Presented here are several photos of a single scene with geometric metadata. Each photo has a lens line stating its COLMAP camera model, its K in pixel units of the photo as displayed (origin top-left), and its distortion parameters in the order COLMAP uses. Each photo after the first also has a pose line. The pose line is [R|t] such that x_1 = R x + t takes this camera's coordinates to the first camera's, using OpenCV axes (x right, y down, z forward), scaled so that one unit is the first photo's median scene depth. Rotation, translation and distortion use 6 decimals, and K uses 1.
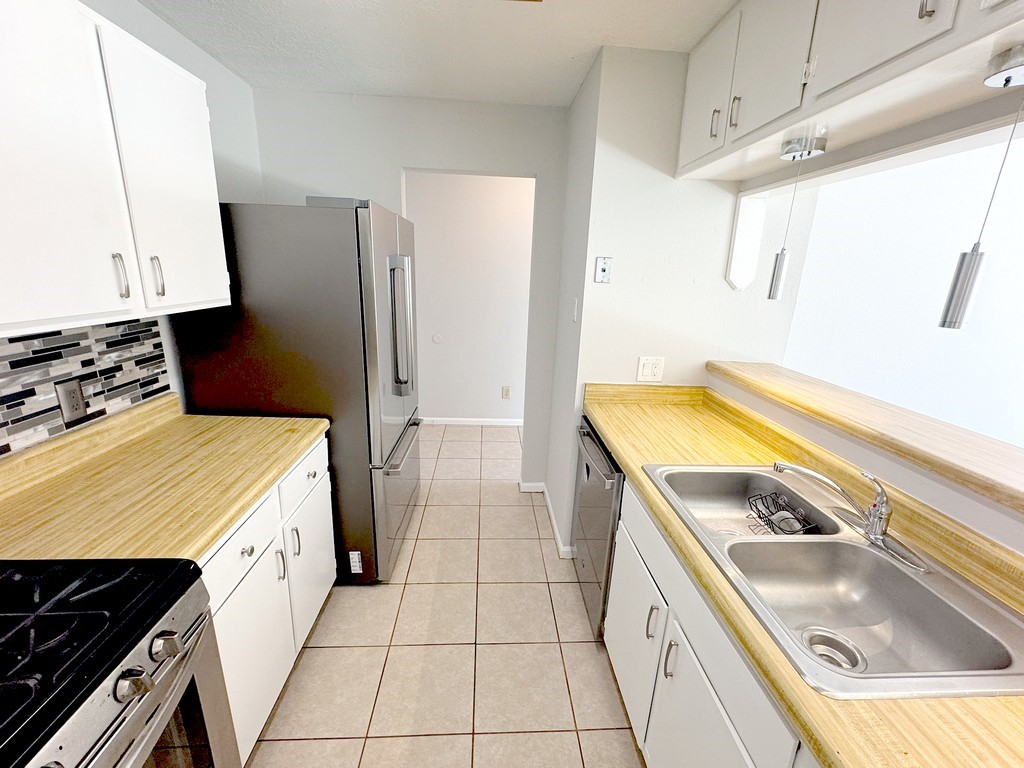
lens RADIAL K [[420.0, 0, 513.0], [0, 420.0, 380.8], [0, 0, 1]] dist [-0.000930, -0.000173]
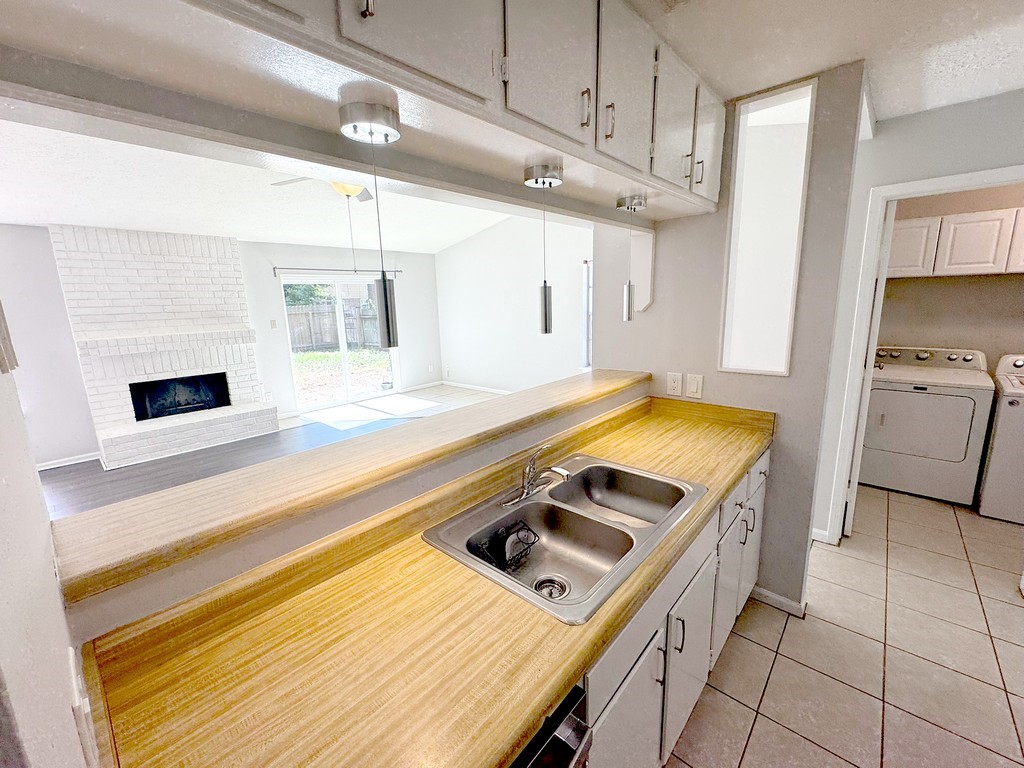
lens RADIAL K [[420.0, 0, 513.0], [0, 420.0, 380.8], [0, 0, 1]] dist [-0.000930, -0.000173]
pose [[-0.700763, -0.159548, 0.695324, 0.007700], [0.188652, 0.898529, 0.396303, -0.467191], [-0.687998, 0.408888, -0.599557, 1.597402]]
